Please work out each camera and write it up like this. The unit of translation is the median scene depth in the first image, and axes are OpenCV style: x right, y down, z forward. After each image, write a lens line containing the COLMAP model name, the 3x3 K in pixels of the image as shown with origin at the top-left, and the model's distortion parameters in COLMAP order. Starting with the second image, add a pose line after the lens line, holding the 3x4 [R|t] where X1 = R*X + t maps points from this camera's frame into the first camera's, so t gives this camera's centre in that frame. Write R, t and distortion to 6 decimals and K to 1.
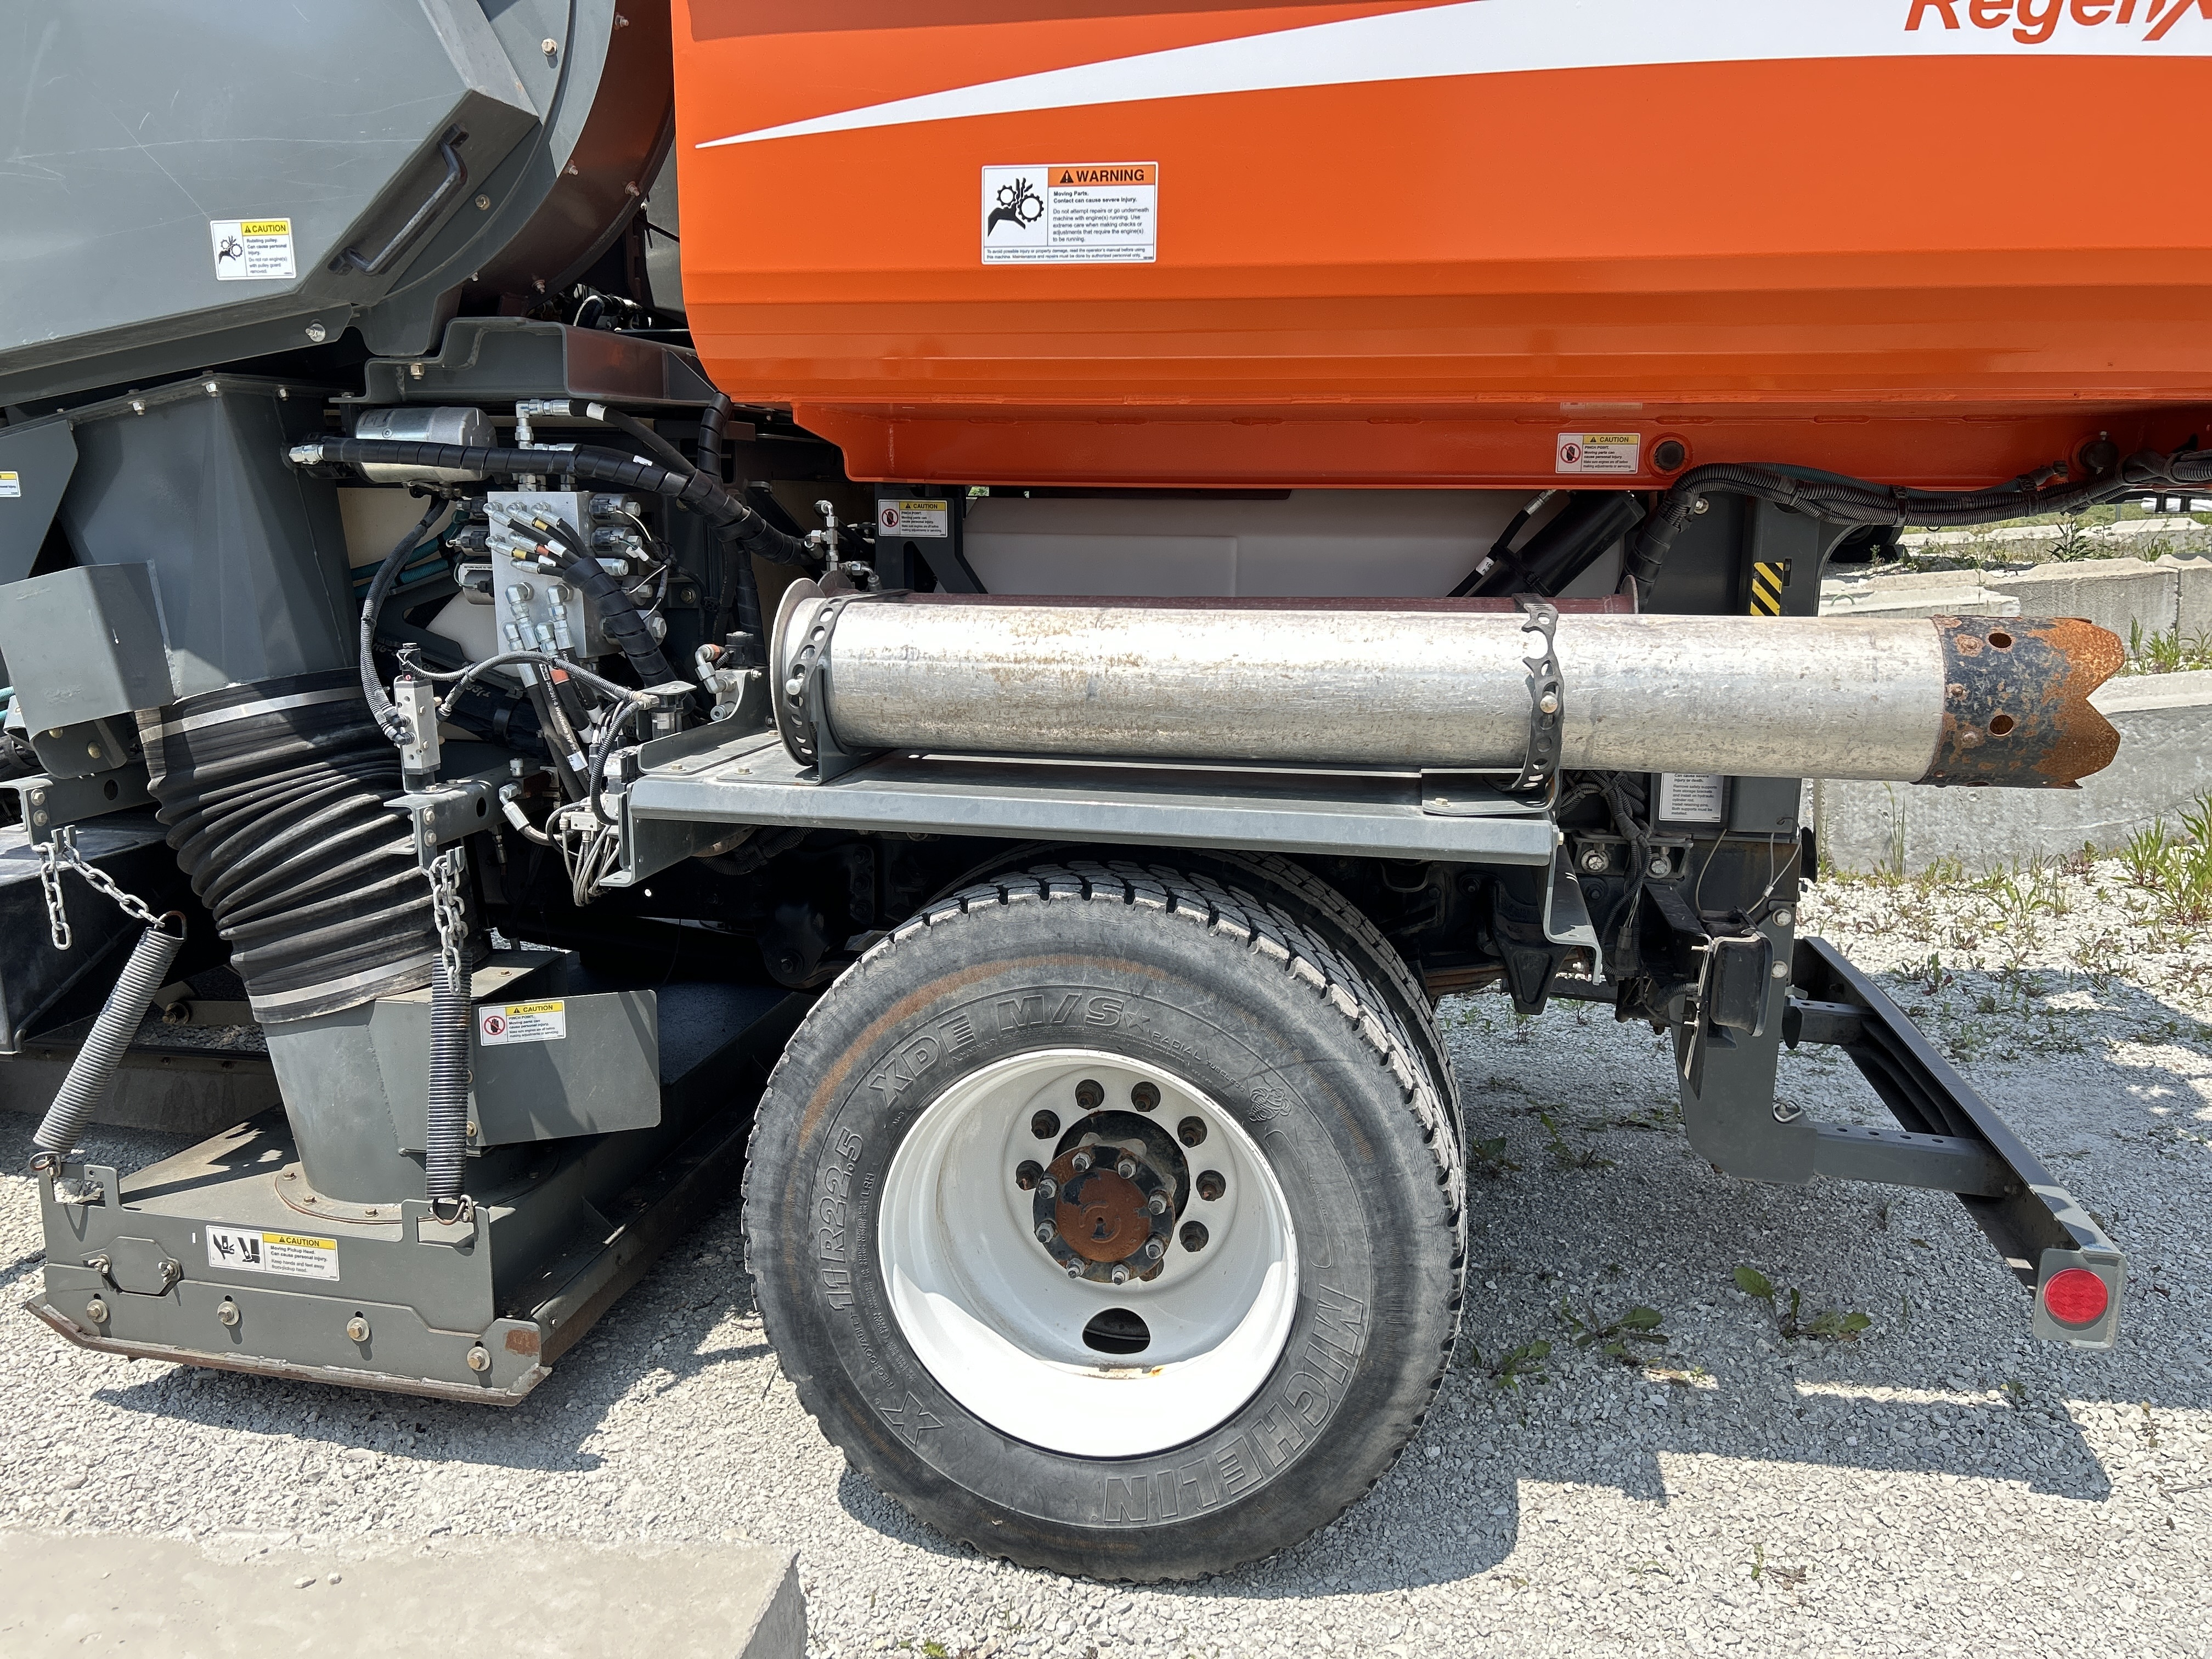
lens RADIAL K [[1647.2, 0, 1097.9], [0, 1647.2, 866.7], [0, 0, 1]] dist [0.062008, -0.083570]
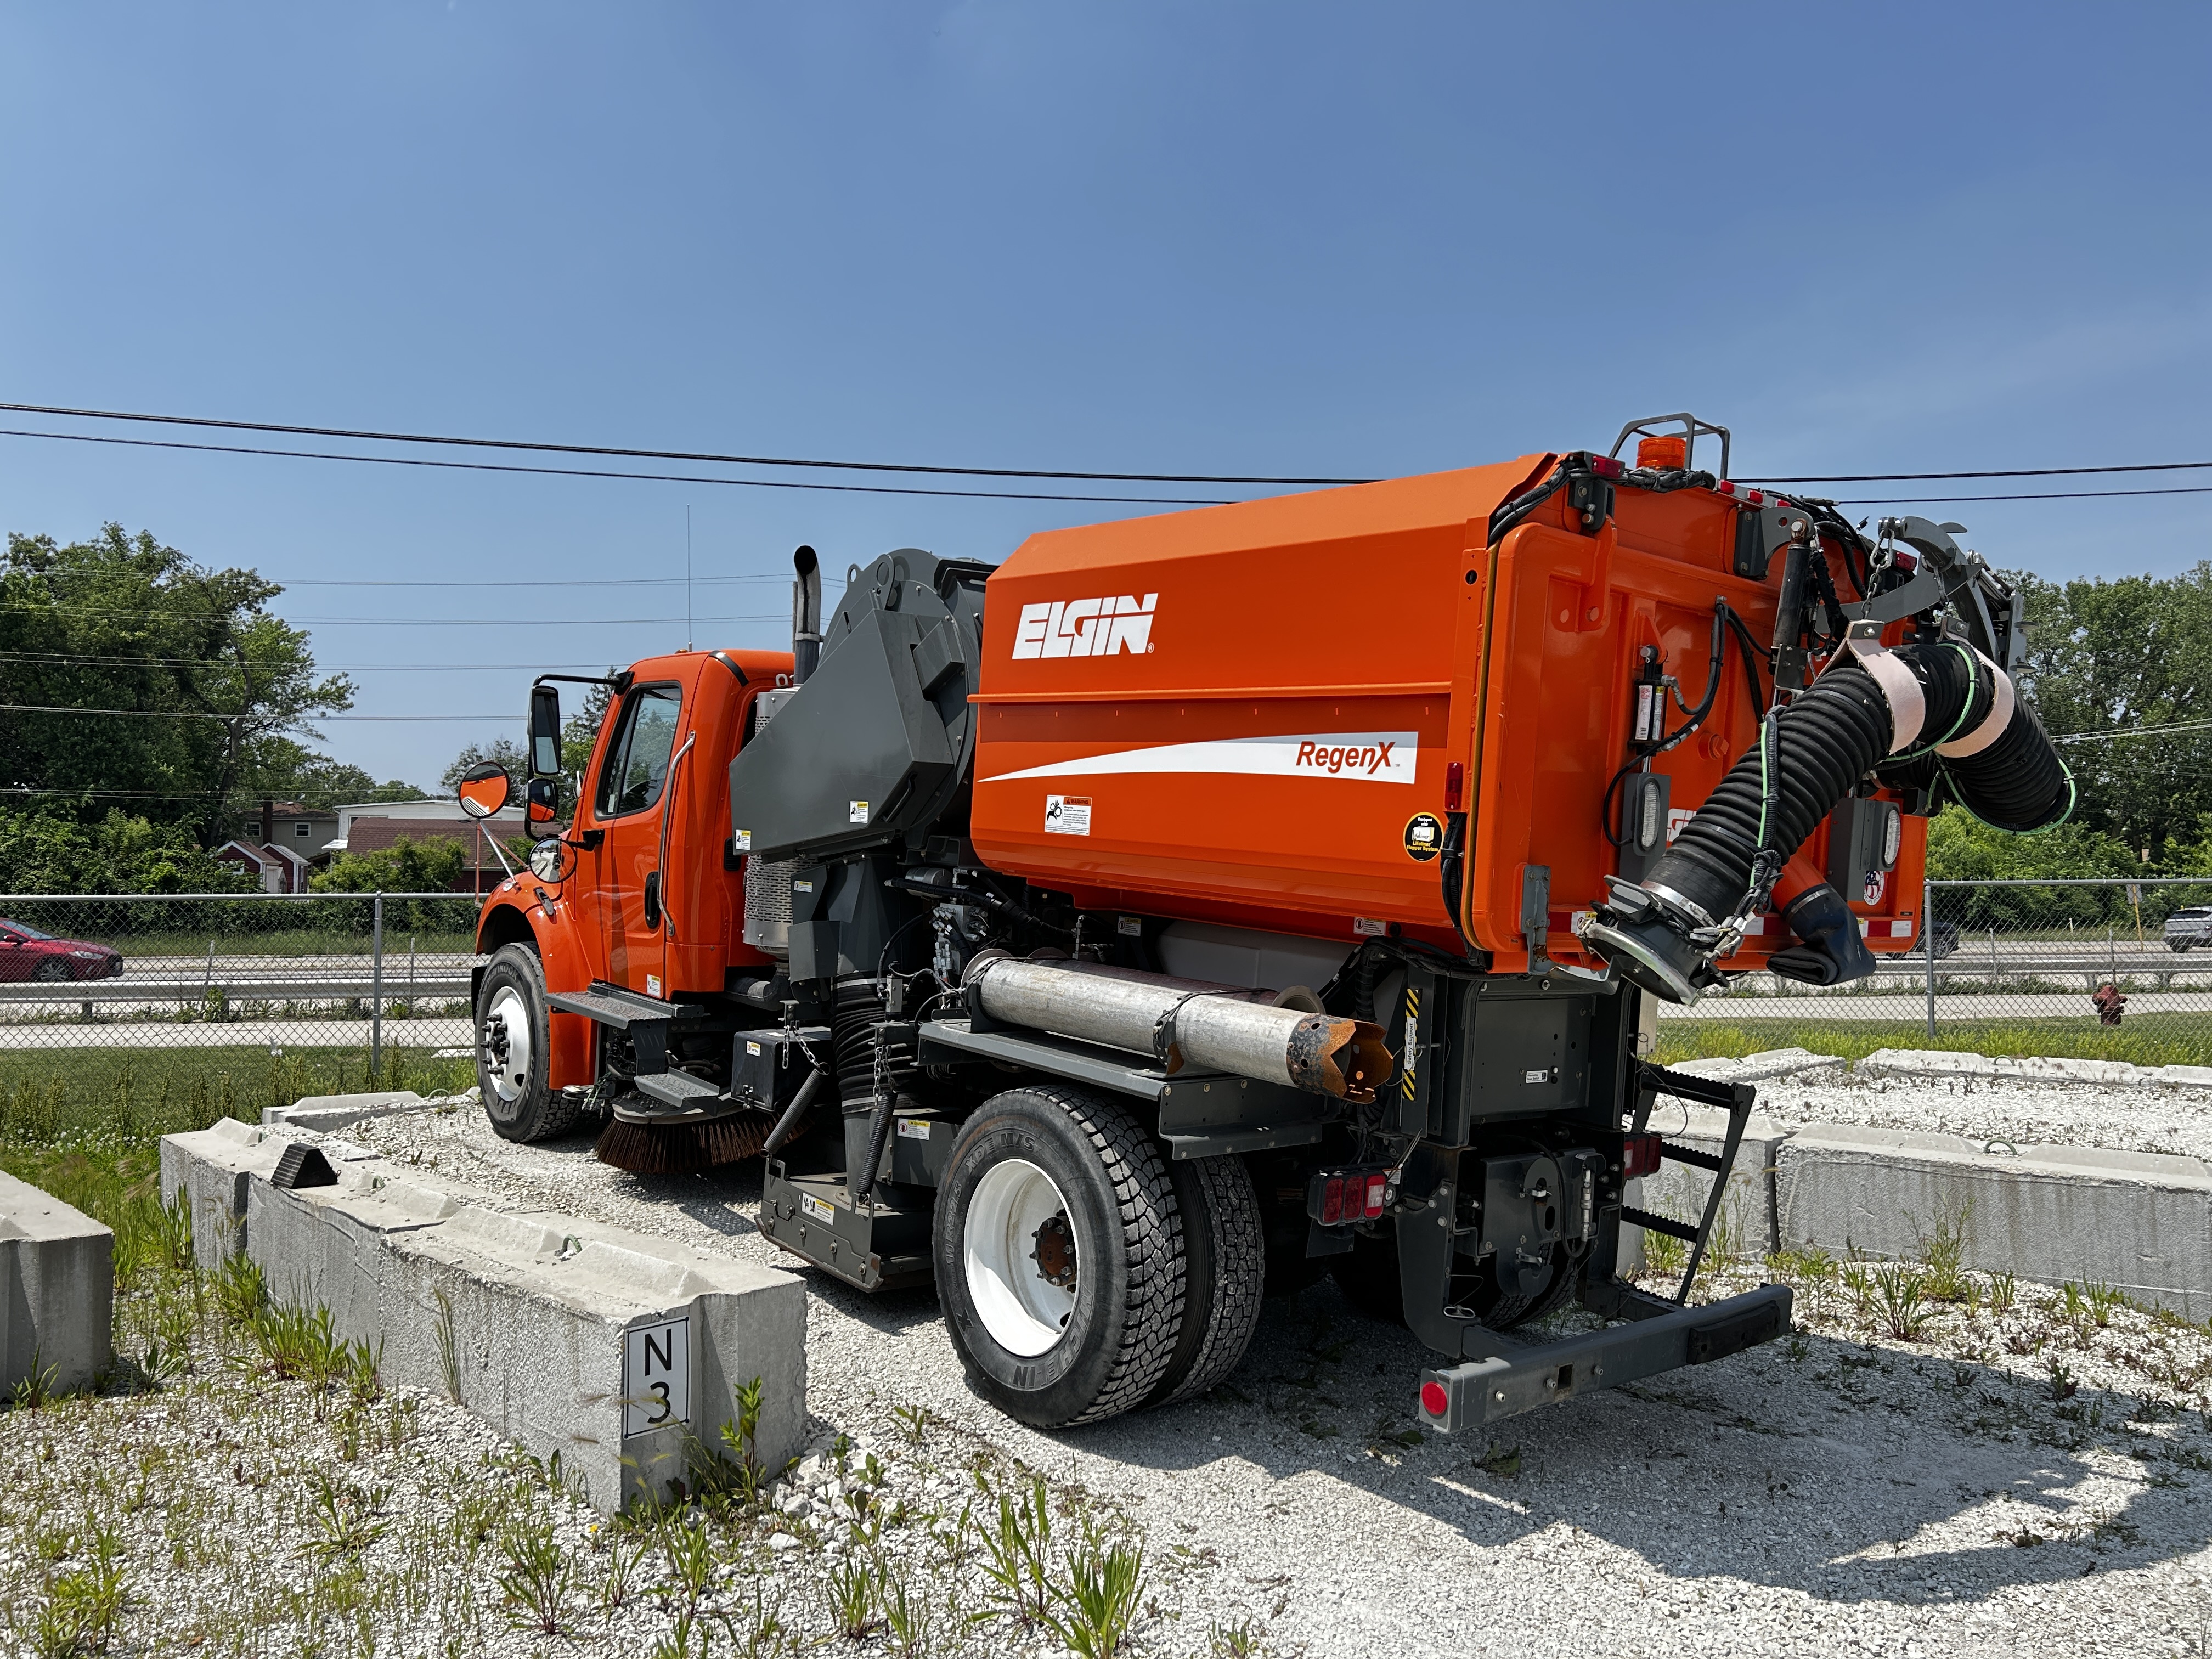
lens RADIAL K [[1673.7, 0, 1107.4], [0, 1673.7, 840.0], [0, 0, 1]] dist [0.019079, -0.006470]
pose [[0.774964, 0.050078, -0.630019, 1.501235], [-0.190870, 0.968853, -0.157772, 0.024606], [0.602495, 0.242519, 0.760385, -0.801824]]
